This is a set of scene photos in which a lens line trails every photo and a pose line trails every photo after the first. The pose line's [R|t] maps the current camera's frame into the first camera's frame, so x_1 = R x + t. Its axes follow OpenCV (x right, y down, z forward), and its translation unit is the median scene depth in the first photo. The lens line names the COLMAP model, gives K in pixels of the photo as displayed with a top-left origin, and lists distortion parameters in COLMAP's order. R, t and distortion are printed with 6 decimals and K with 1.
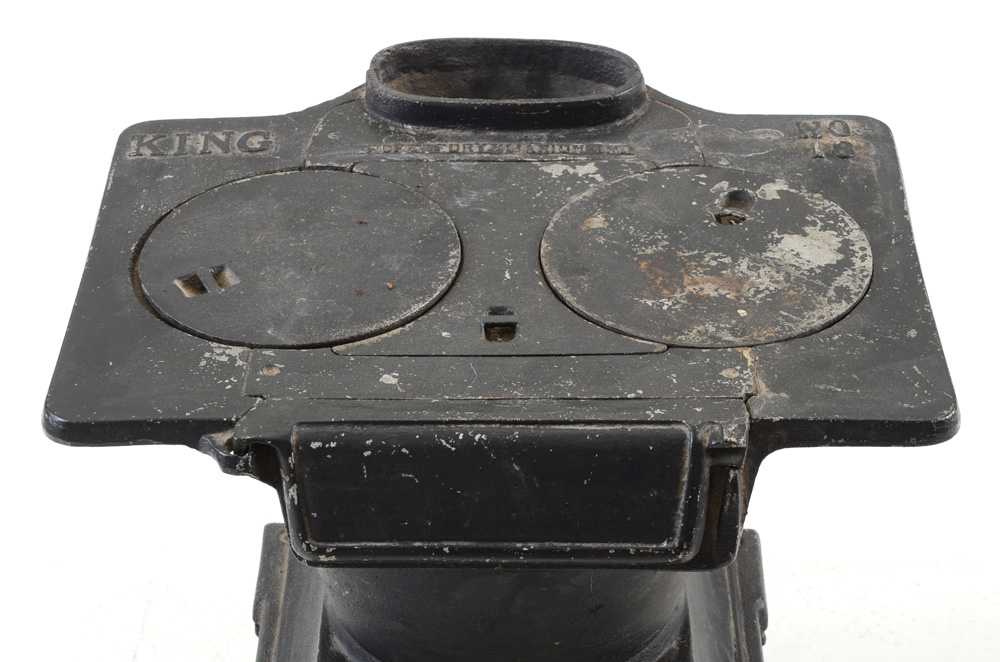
lens RADIAL K [[2610.6, 0, 497.4], [0, 2610.6, 351.6], [0, 0, 1]] dist [0.634499, 0.000000]
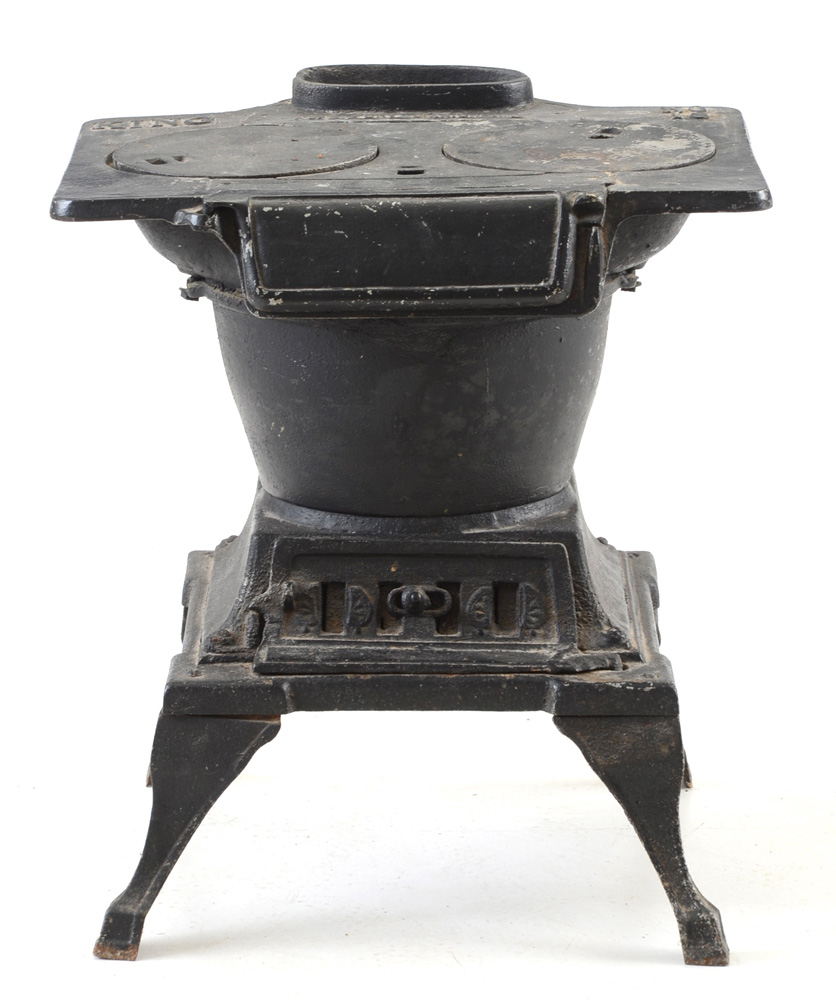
lens RADIAL K [[5465.2, 0, 410.6], [0, 5465.2, 426.6], [0, 0, 1]] dist [1.454740, 0.000000]
pose [[0.999957, -0.006073, 0.006992, -0.018064], [0.008219, 0.929928, -0.367649, 1.070486], [-0.004269, 0.367691, 0.929938, -1.383322]]
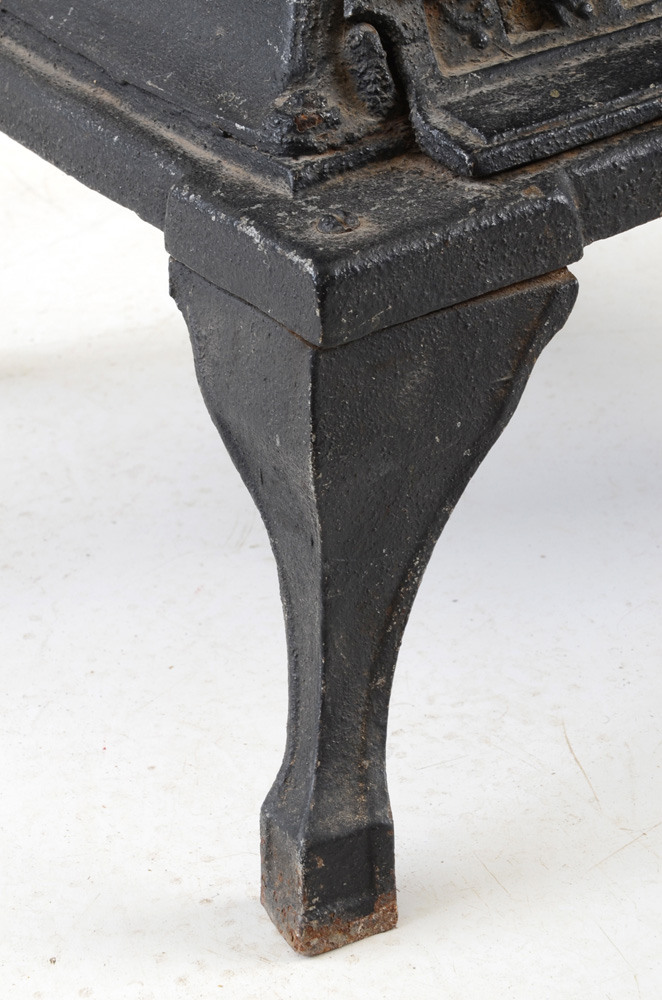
lens RADIAL K [[2272.9, 0, 333.3], [0, 2272.9, 501.6], [0, 0, 1]] dist [0.435121, 0.000000]
pose [[0.831087, -0.325691, 0.450799, -0.310546], [0.369749, 0.929073, -0.010431, 0.272084], [-0.415428, 0.175352, 0.892565, 0.720685]]
